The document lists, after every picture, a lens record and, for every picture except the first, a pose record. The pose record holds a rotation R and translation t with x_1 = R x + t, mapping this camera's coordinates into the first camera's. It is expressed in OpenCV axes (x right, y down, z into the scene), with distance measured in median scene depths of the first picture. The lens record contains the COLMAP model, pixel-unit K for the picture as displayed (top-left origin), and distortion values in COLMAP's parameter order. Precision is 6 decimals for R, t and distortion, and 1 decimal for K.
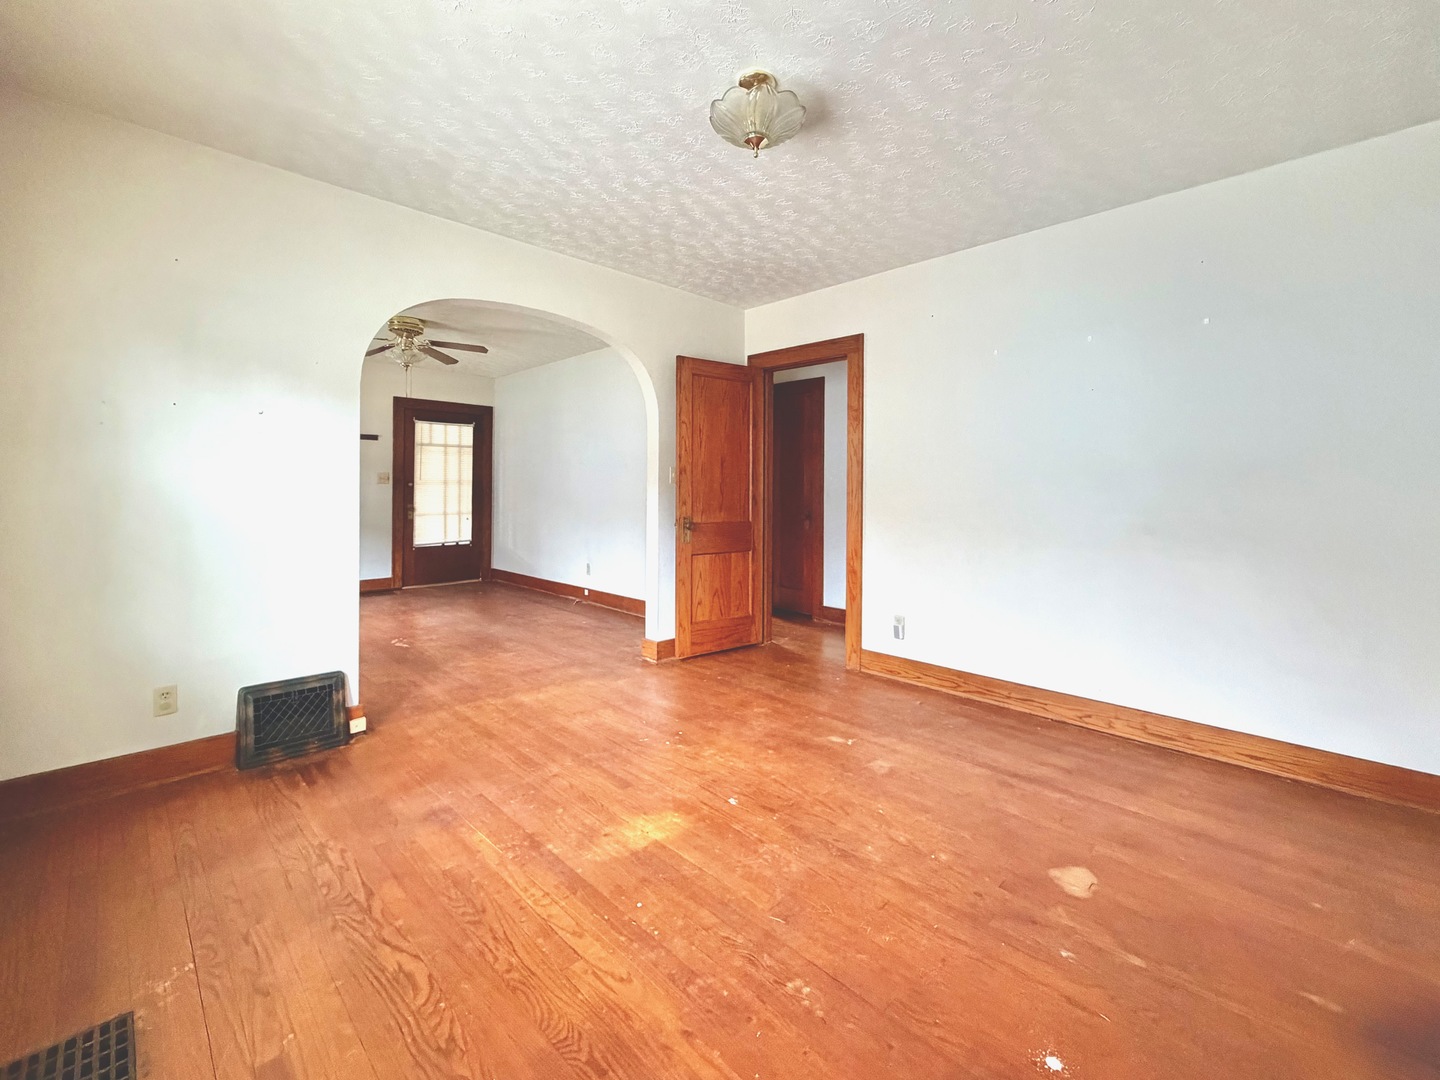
lens RADIAL K [[618.1, 0, 720.7], [0, 618.1, 488.2], [0, 0, 1]] dist [-0.001428, 0.000289]
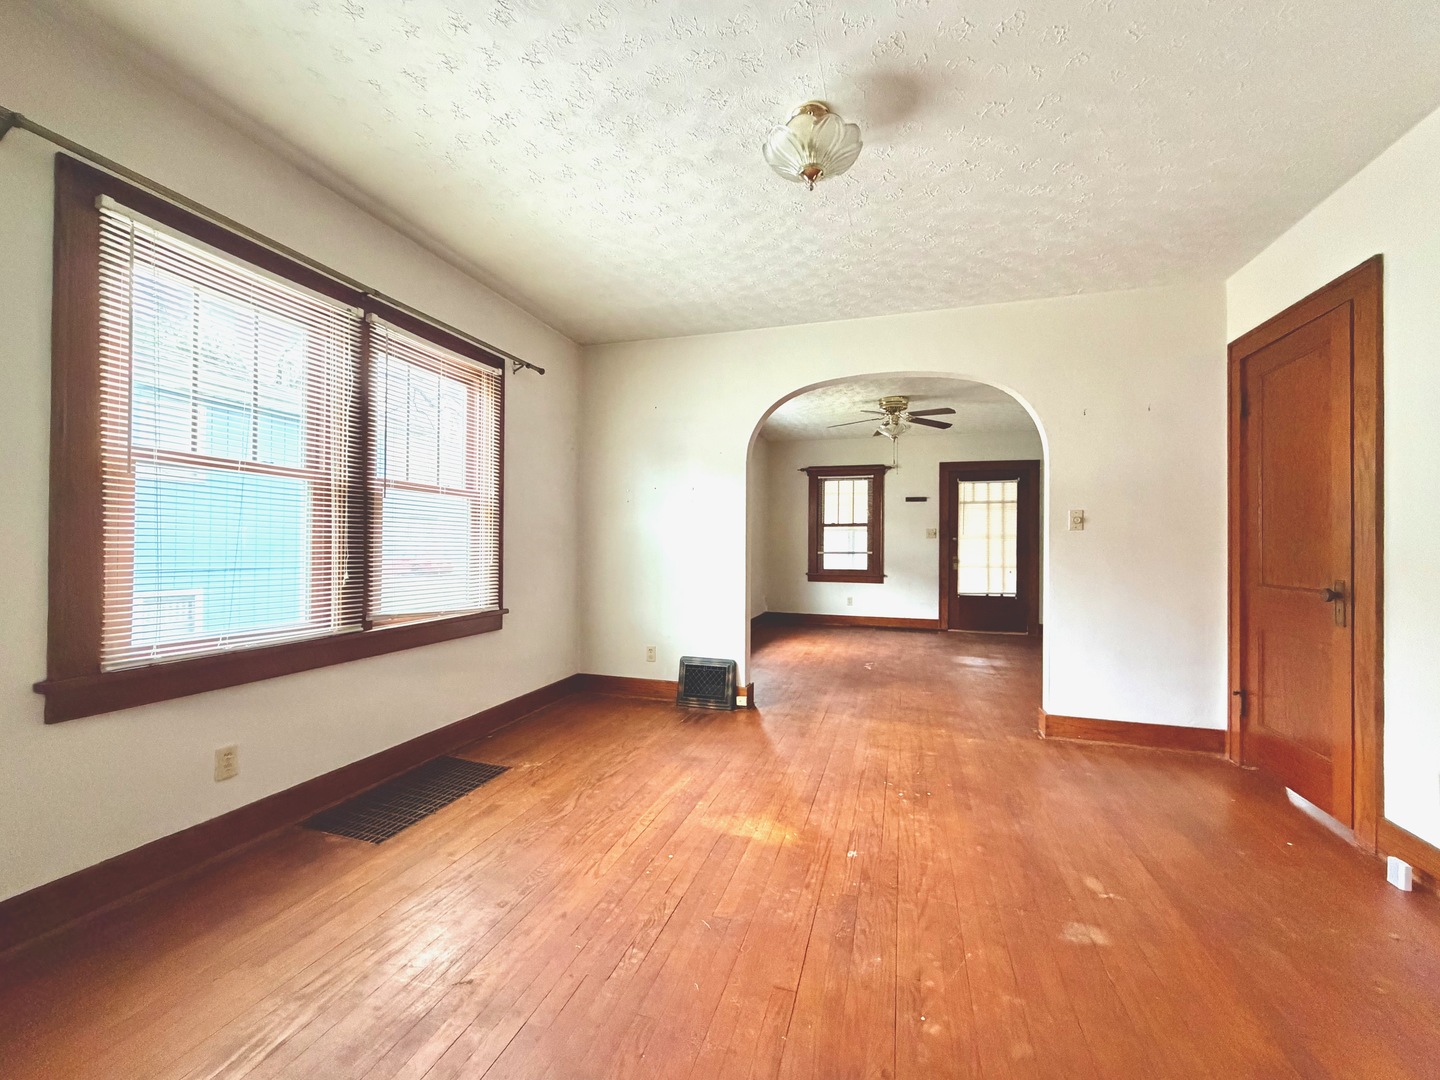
lens RADIAL K [[581.1, 0, 720.0], [0, 581.1, 540.0], [0, 0, 1]] dist [-0.001363, 0.000167]
pose [[0.472558, -0.007803, -0.881265, 0.585270], [-0.004726, 0.999924, -0.011388, 0.025956], [0.881287, 0.009546, 0.472486, 0.317407]]
